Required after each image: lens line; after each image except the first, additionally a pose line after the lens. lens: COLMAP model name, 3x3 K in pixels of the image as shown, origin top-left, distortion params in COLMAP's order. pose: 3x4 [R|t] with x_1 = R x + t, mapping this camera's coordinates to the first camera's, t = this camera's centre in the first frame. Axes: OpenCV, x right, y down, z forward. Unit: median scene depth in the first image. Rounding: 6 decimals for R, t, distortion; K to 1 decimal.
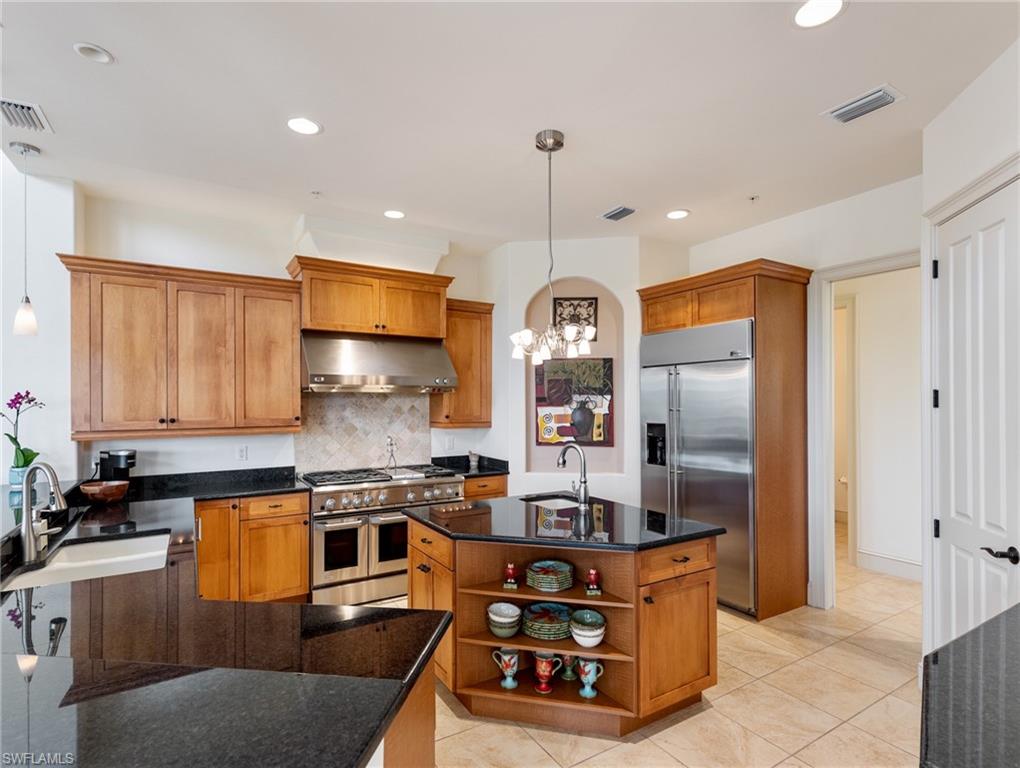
lens RADIAL K [[520.6, 0, 499.1], [0, 520.6, 404.1], [0, 0, 1]] dist [0.003270, 0.001242]
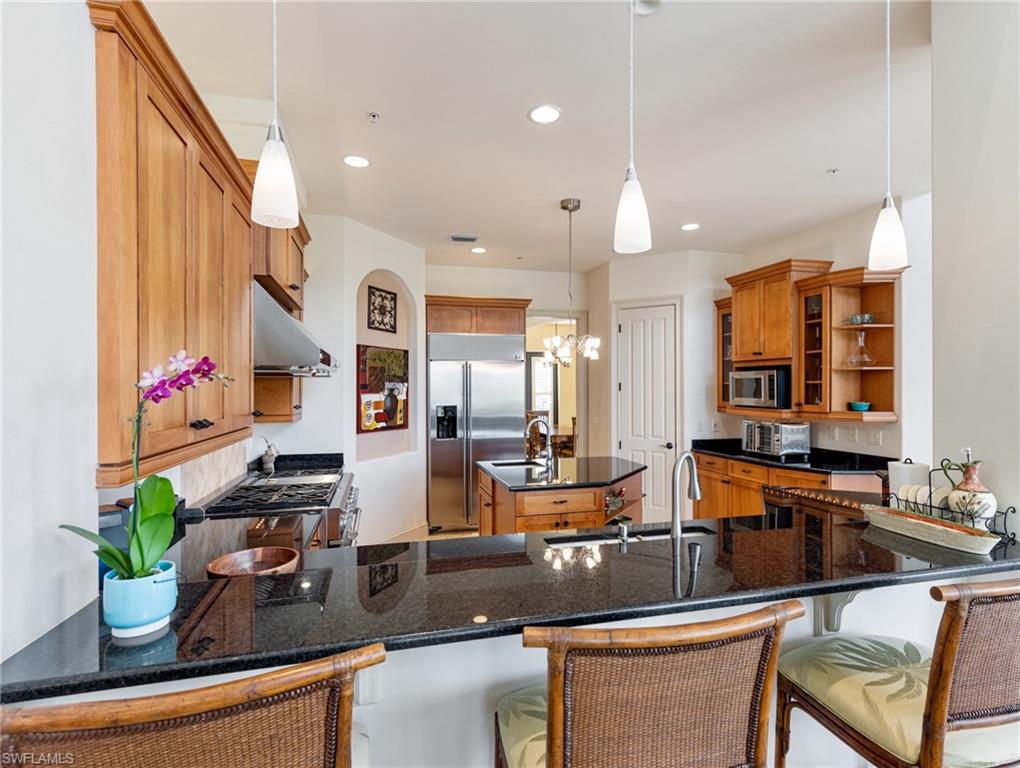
lens RADIAL K [[520.6, 0, 508.8], [0, 520.6, 385.3], [0, 0, 1]] dist [0.003270, 0.001242]
pose [[0.305488, 0.003940, 0.952188, -0.789053], [0.003358, 0.999981, -0.005215, -0.005234], [-0.952190, 0.004791, 0.305469, 0.446525]]
